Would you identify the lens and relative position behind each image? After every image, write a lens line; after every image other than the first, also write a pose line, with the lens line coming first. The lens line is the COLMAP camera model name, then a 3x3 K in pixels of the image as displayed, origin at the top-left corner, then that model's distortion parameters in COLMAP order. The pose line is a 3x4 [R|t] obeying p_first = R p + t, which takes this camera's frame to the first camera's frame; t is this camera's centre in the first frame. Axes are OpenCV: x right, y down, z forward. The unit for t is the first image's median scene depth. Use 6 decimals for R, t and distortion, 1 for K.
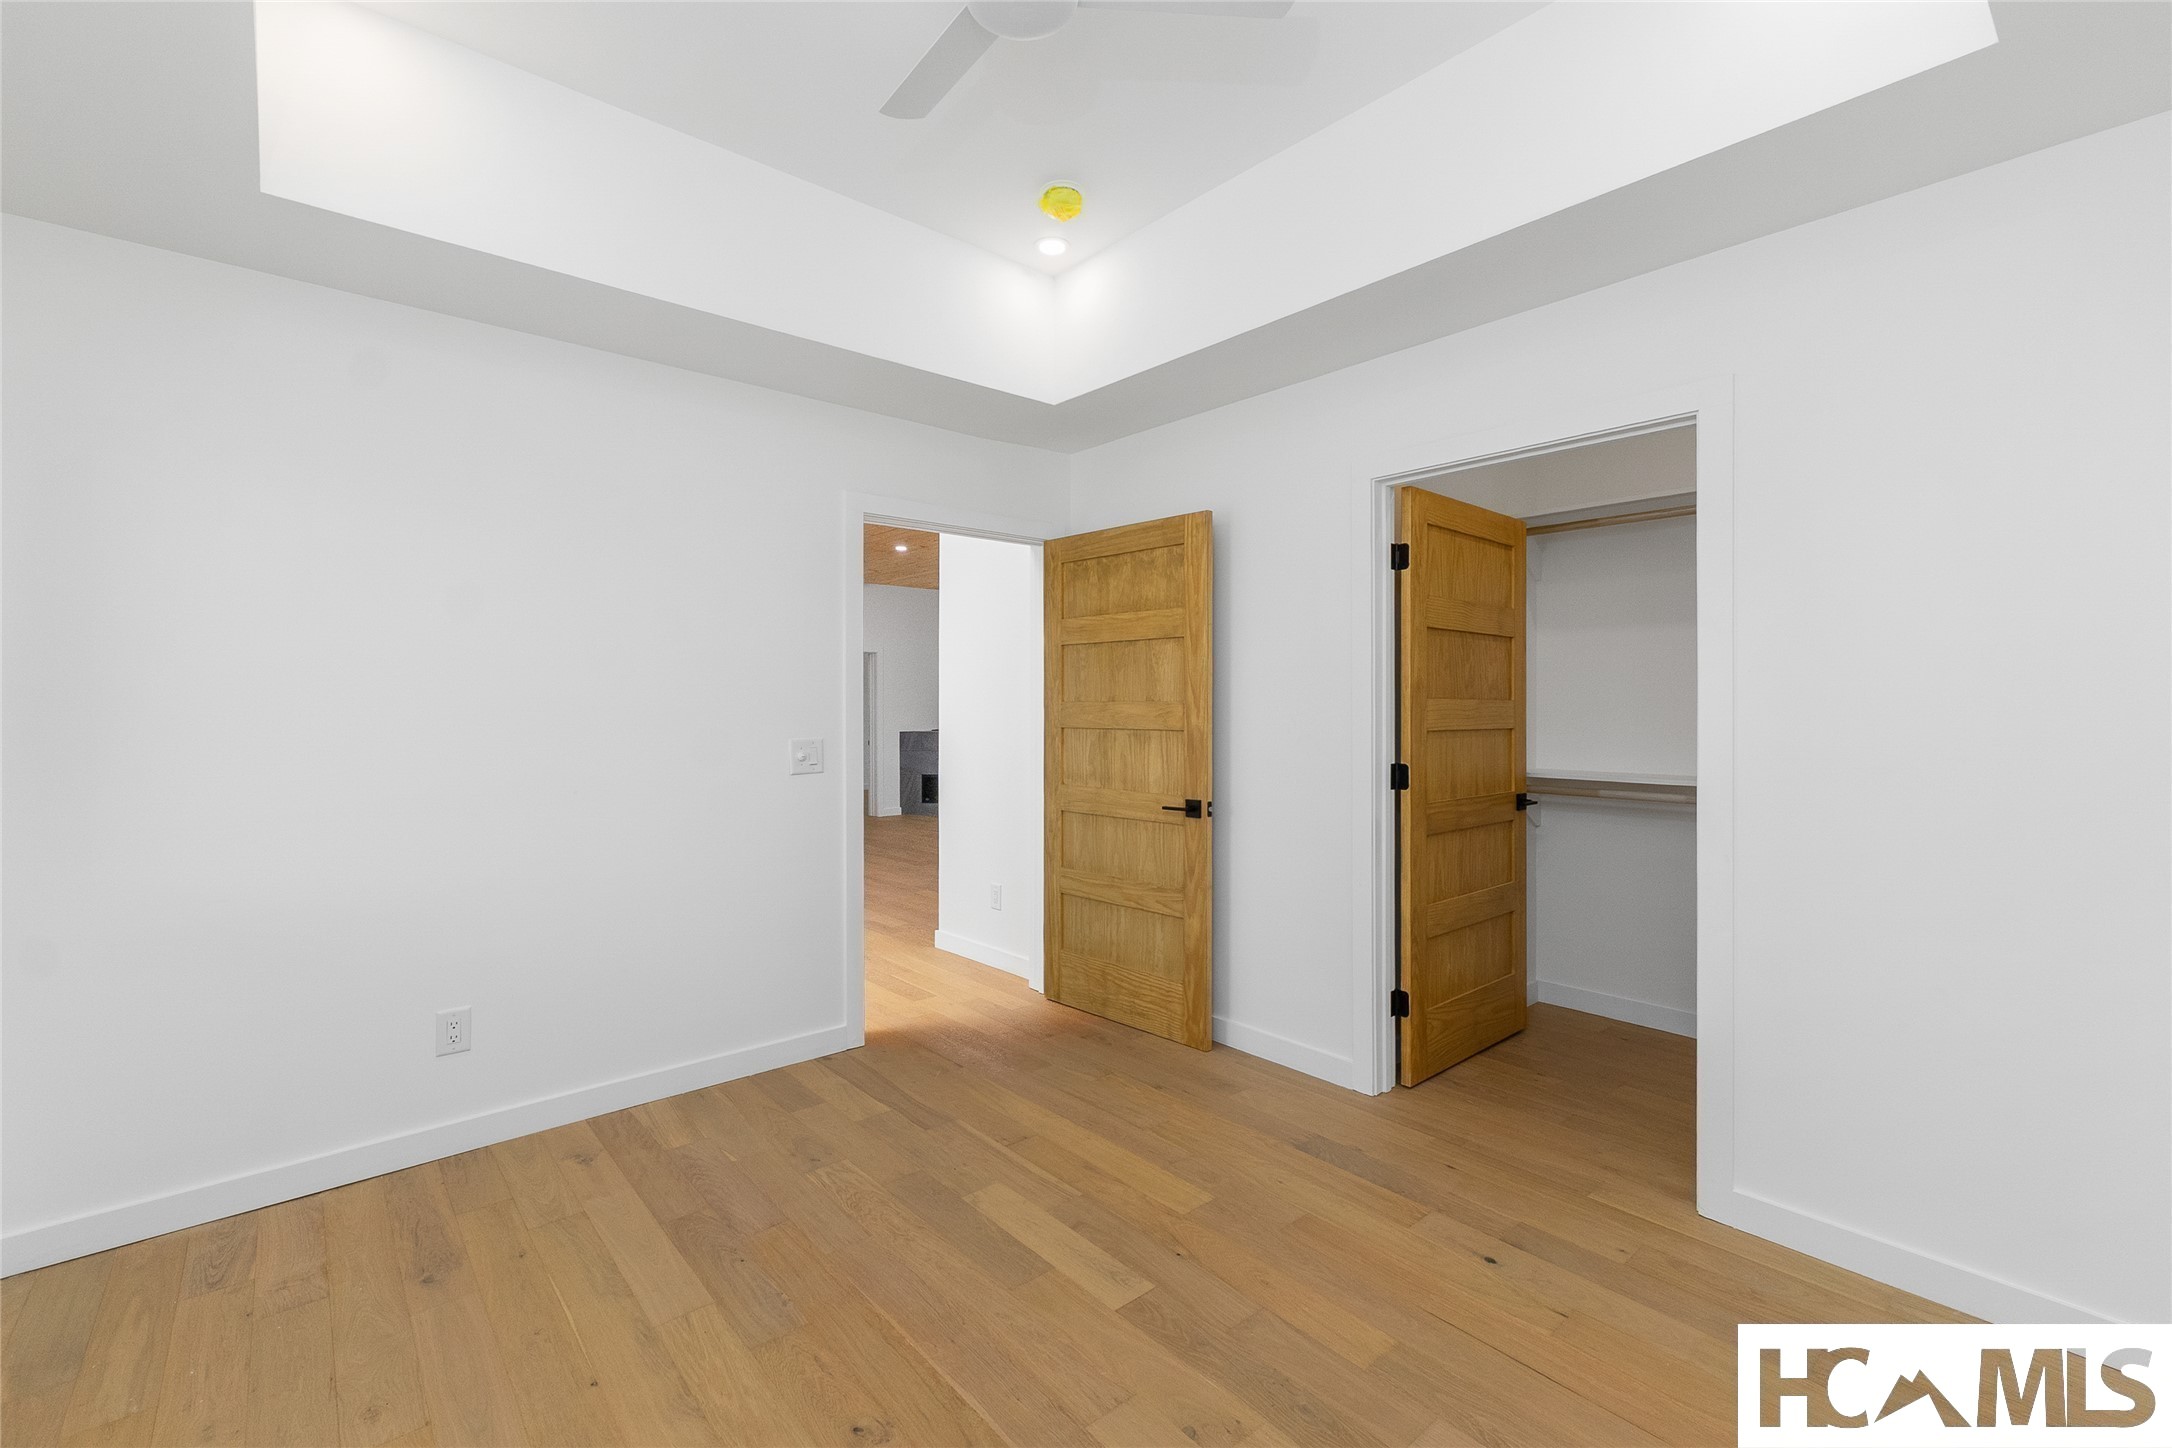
lens RADIAL K [[913.4, 0, 1091.8], [0, 913.4, 742.9], [0, 0, 1]] dist [0.005812, 0.000471]
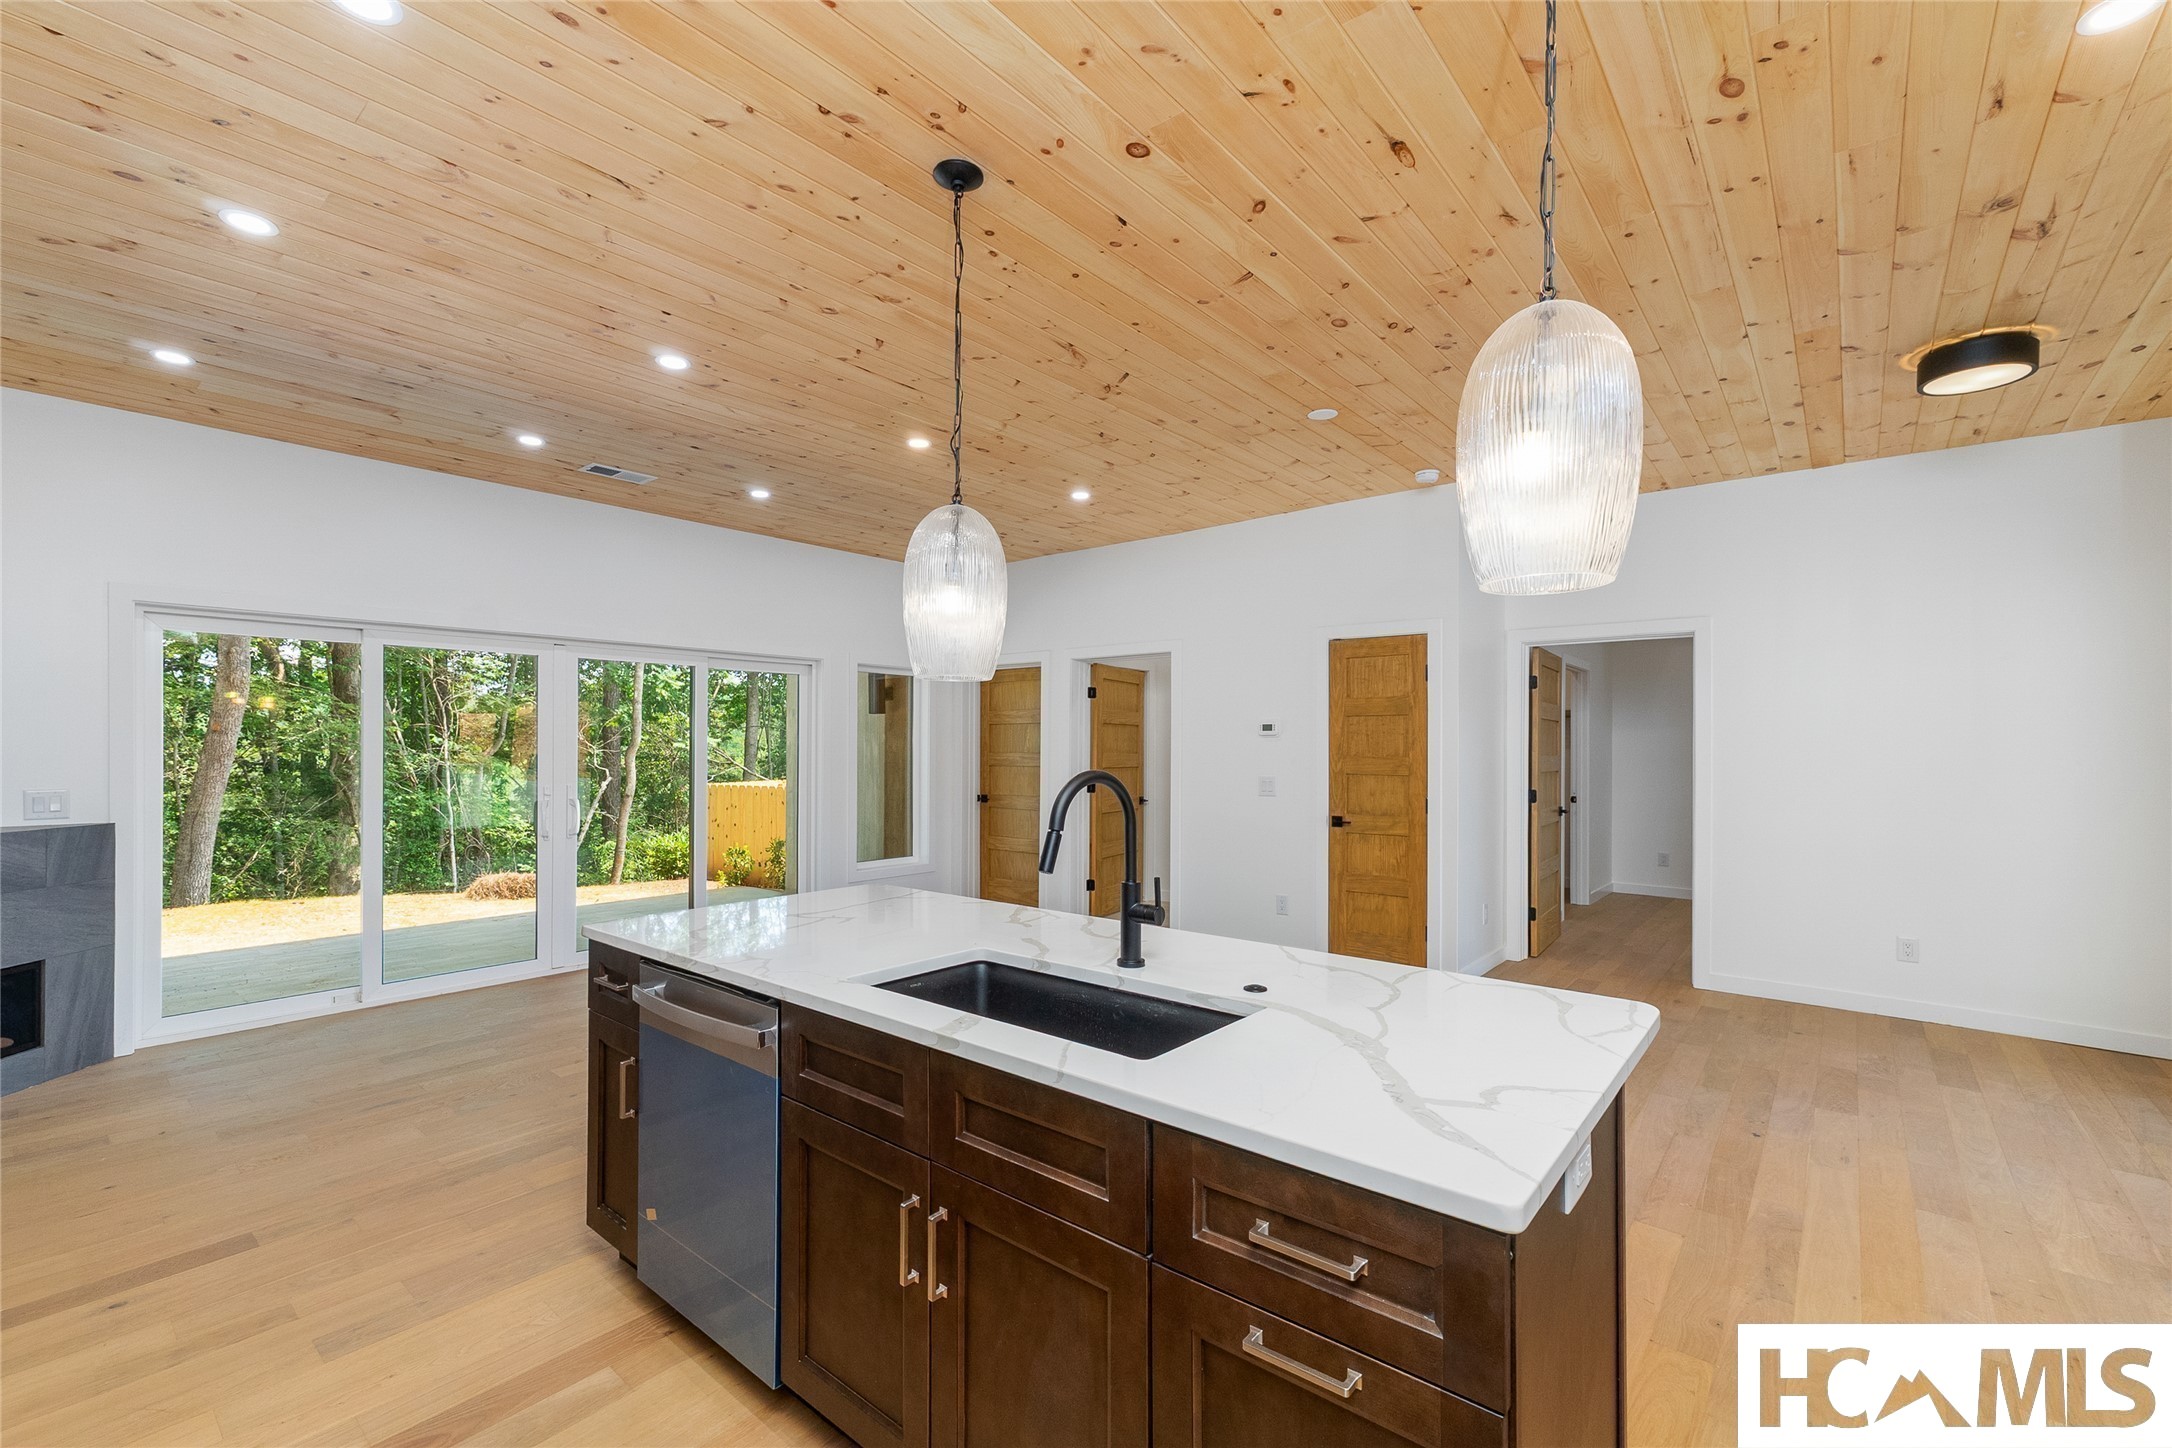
lens RADIAL K [[913.4, 0, 1091.8], [0, 913.4, 742.9], [0, 0, 1]] dist [0.005812, 0.000471]
pose [[-0.157581, 0.000433, 0.987506, -2.218495], [0.032708, 0.999454, 0.004782, -0.142263], [-0.986964, 0.033053, -0.157509, 3.084240]]
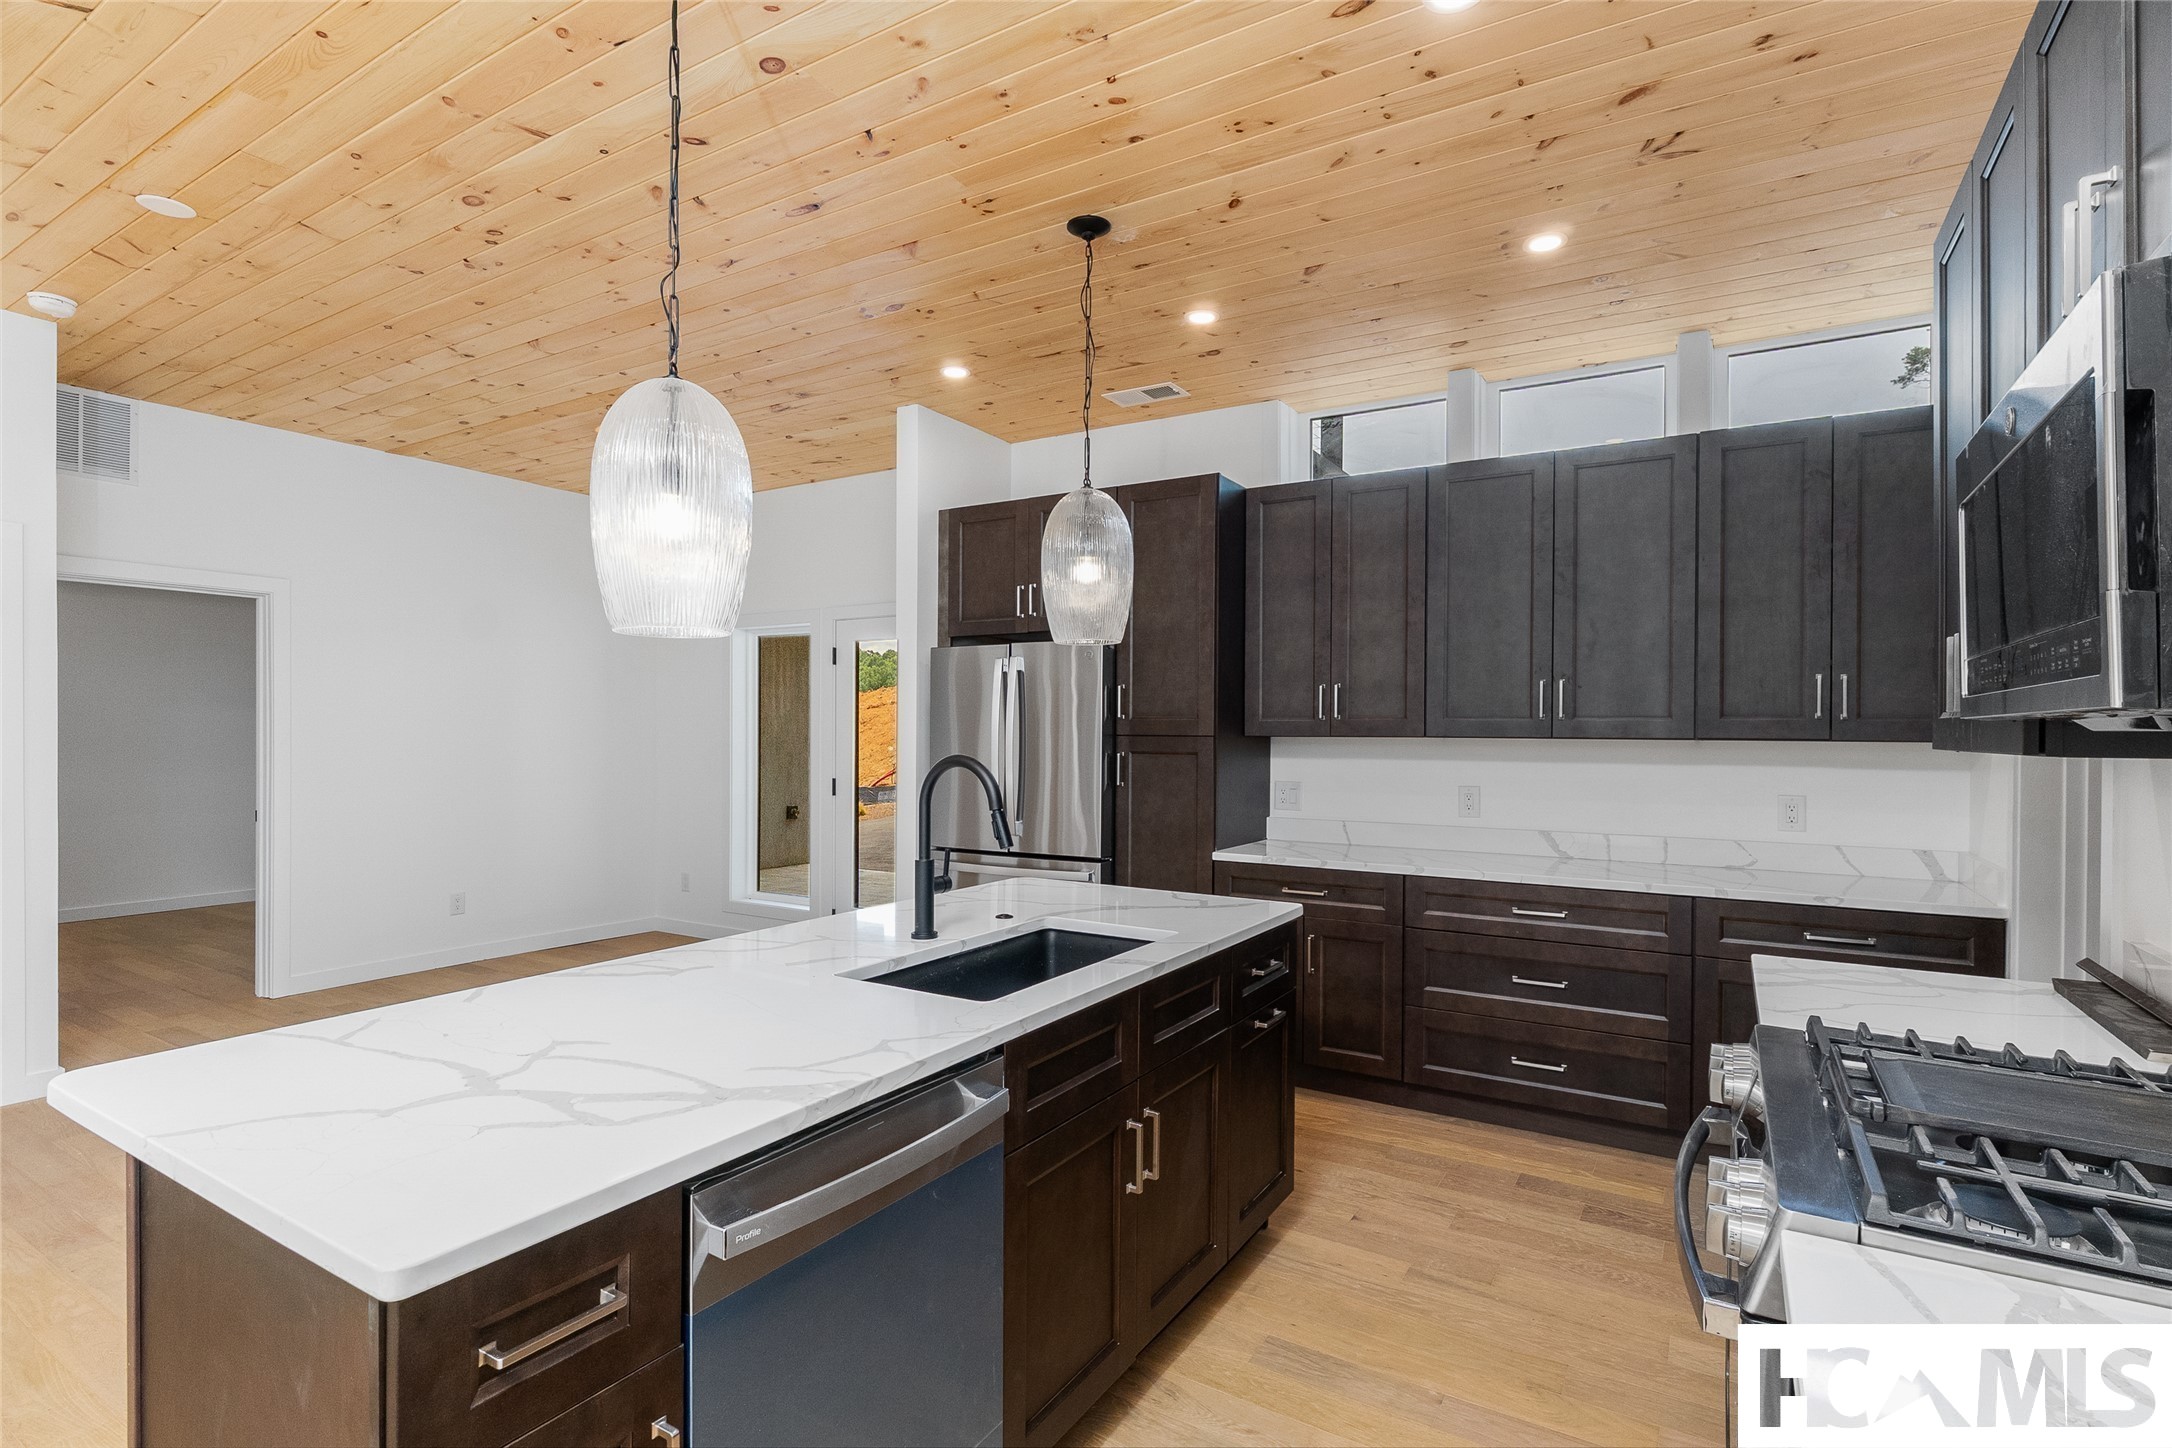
lens RADIAL K [[1043.9, 0, 1088.2], [0, 1043.9, 729.8], [0, 0, 1]] dist [-0.000123, 0.000043]
pose [[-0.954233, -0.007912, -0.298961, -1.322723], [-0.018536, 0.999293, 0.032717, -0.170017], [0.298490, 0.036761, -0.953704, 3.866961]]
